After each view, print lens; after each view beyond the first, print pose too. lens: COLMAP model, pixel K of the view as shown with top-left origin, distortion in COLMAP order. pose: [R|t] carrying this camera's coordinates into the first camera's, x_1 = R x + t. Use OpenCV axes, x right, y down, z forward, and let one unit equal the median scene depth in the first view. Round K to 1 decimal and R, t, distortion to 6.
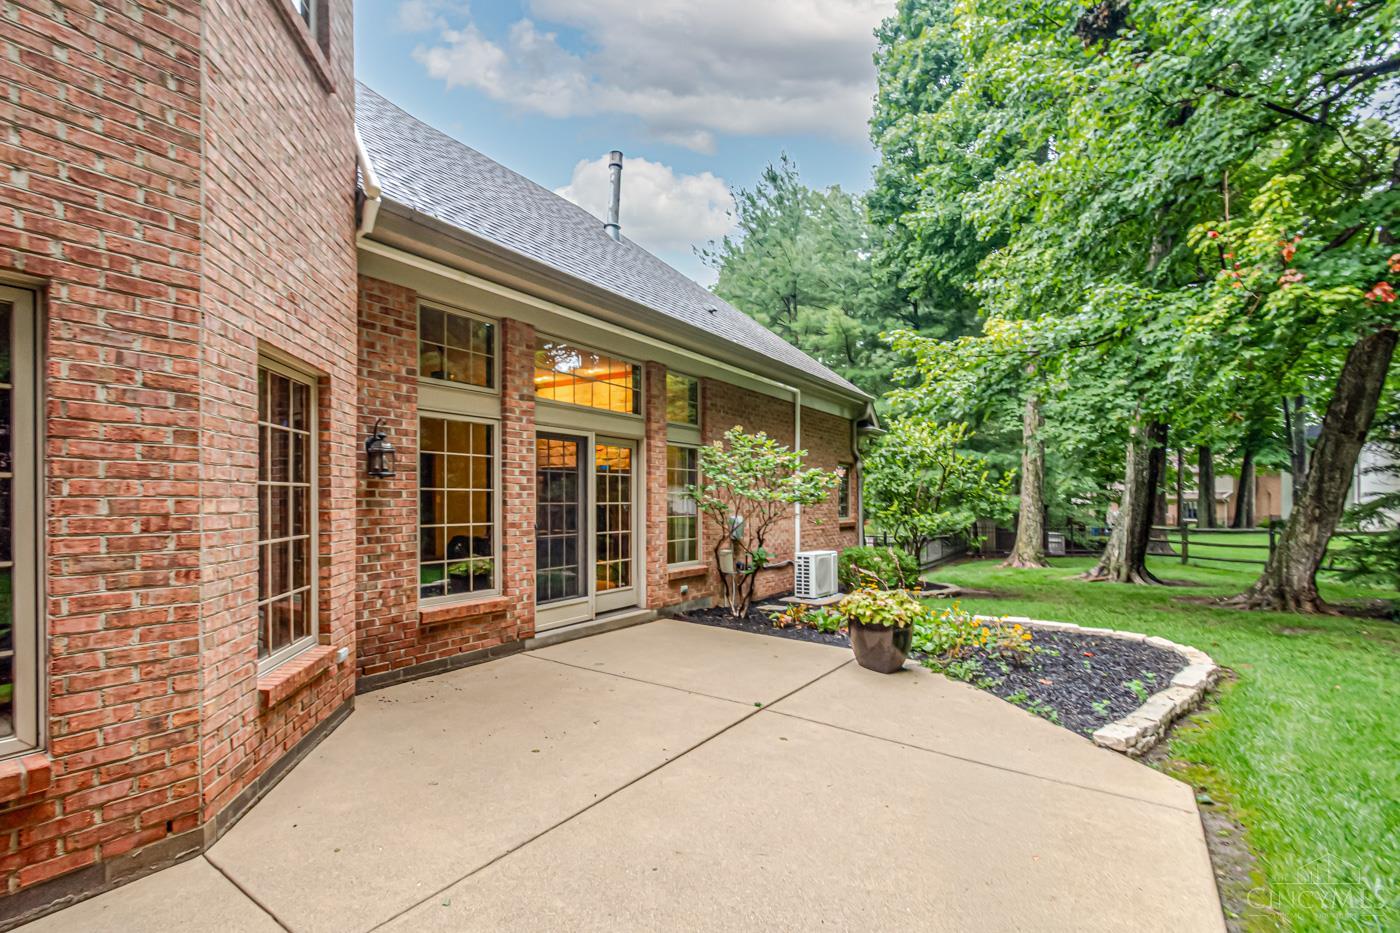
lens RADIAL K [[615.1, 0, 667.7], [0, 615.1, 486.9], [0, 0, 1]] dist [-0.003029, -0.000487]
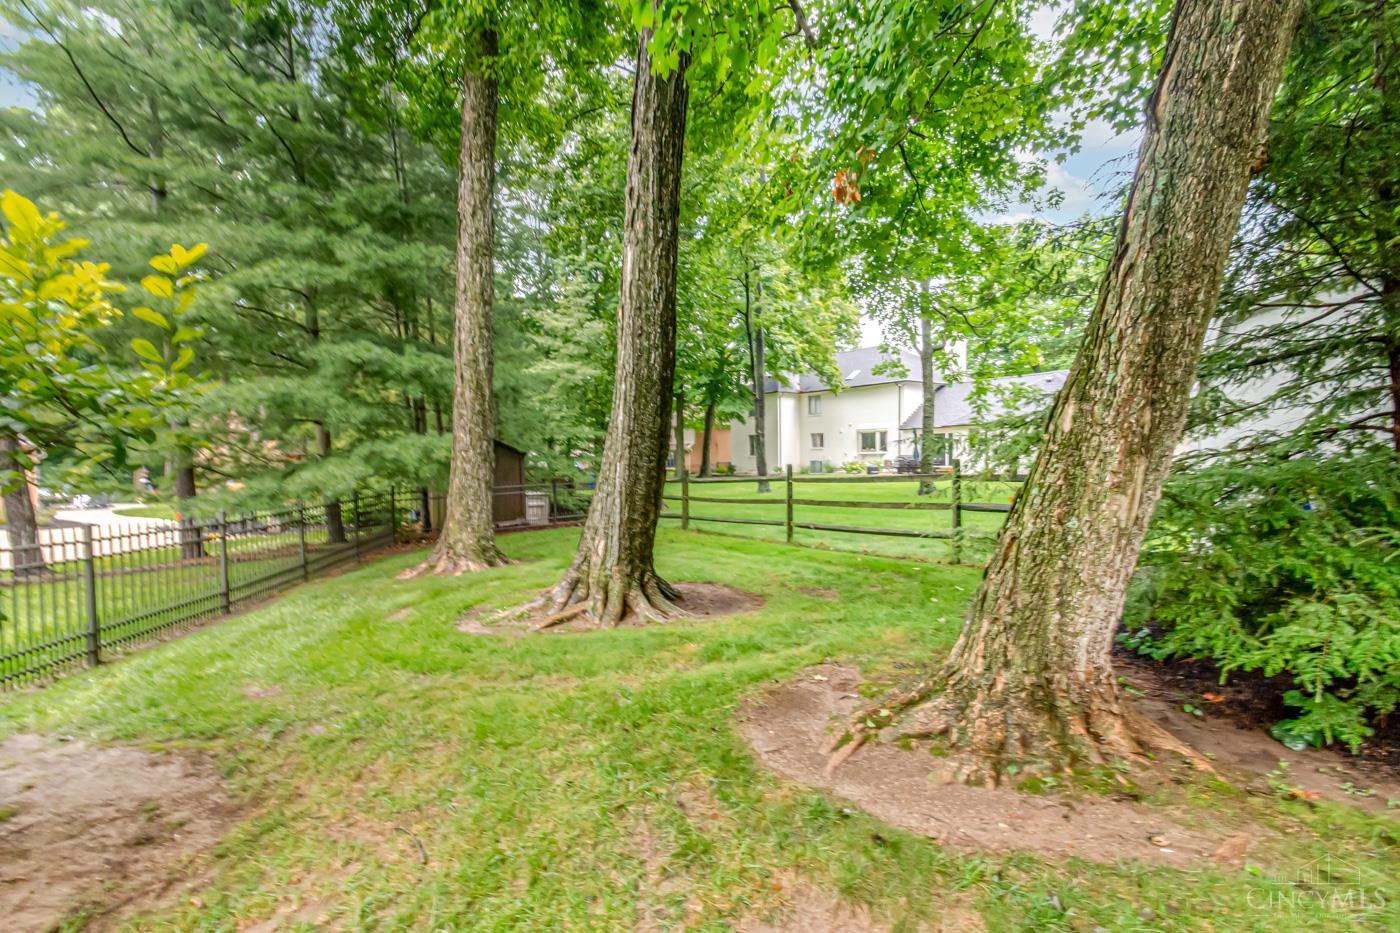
lens RADIAL K [[615.1, 0, 699.4], [0, 615.1, 460.3], [0, 0, 1]] dist [-0.003029, -0.000487]
pose [[0.716866, -0.022043, 0.696862, 0.483034], [0.005266, 0.999643, 0.026204, 0.036473], [-0.697191, -0.015115, 0.716726, 0.646470]]
